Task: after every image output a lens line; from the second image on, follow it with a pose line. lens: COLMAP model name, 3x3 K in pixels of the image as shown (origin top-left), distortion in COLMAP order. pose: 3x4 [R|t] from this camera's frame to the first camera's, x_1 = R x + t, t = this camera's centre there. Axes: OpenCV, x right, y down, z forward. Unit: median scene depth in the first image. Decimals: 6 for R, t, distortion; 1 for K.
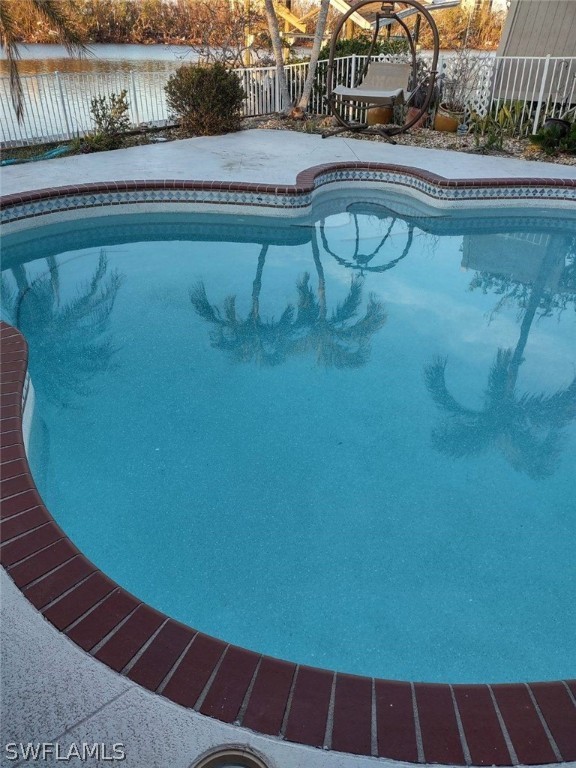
lens RADIAL K [[589.4, 0, 288.4], [0, 589.4, 369.7], [0, 0, 1]] dist [0.063603, -0.051170]
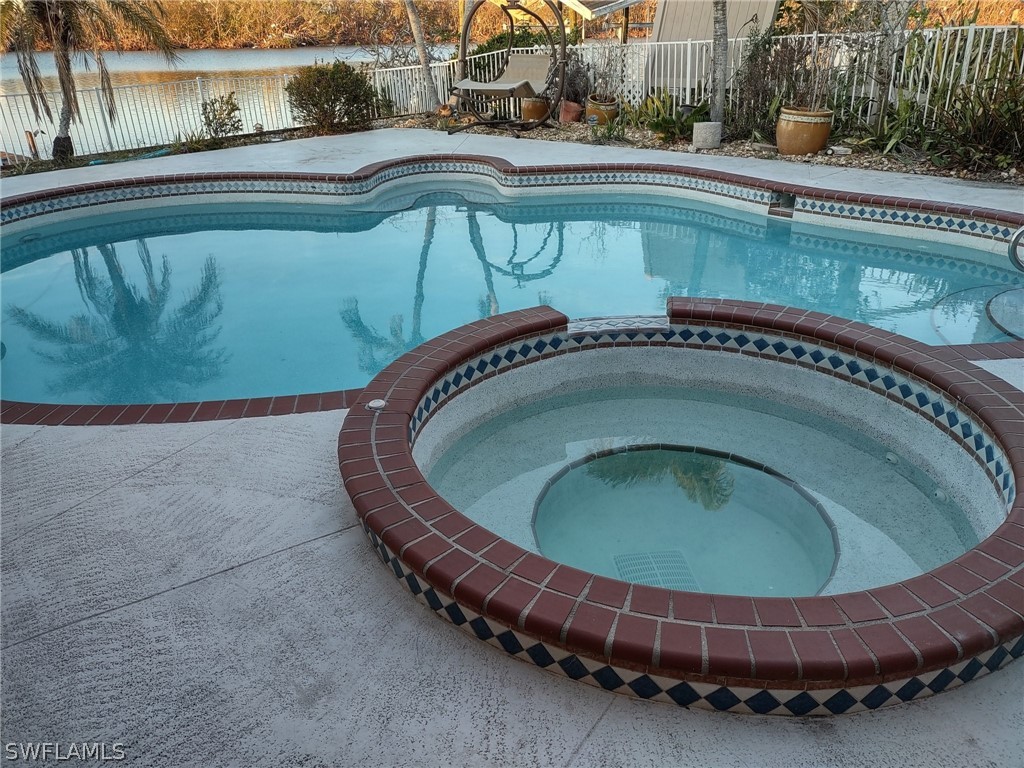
lens RADIAL K [[763.5, 0, 511.0], [0, 763.5, 380.1], [0, 0, 1]] dist [0.116481, -0.143547]
pose [[0.996118, -0.007201, -0.087734, 0.335797], [-0.000110, 0.996546, -0.083038, 0.127391], [0.088029, 0.082725, 0.992677, -0.220267]]
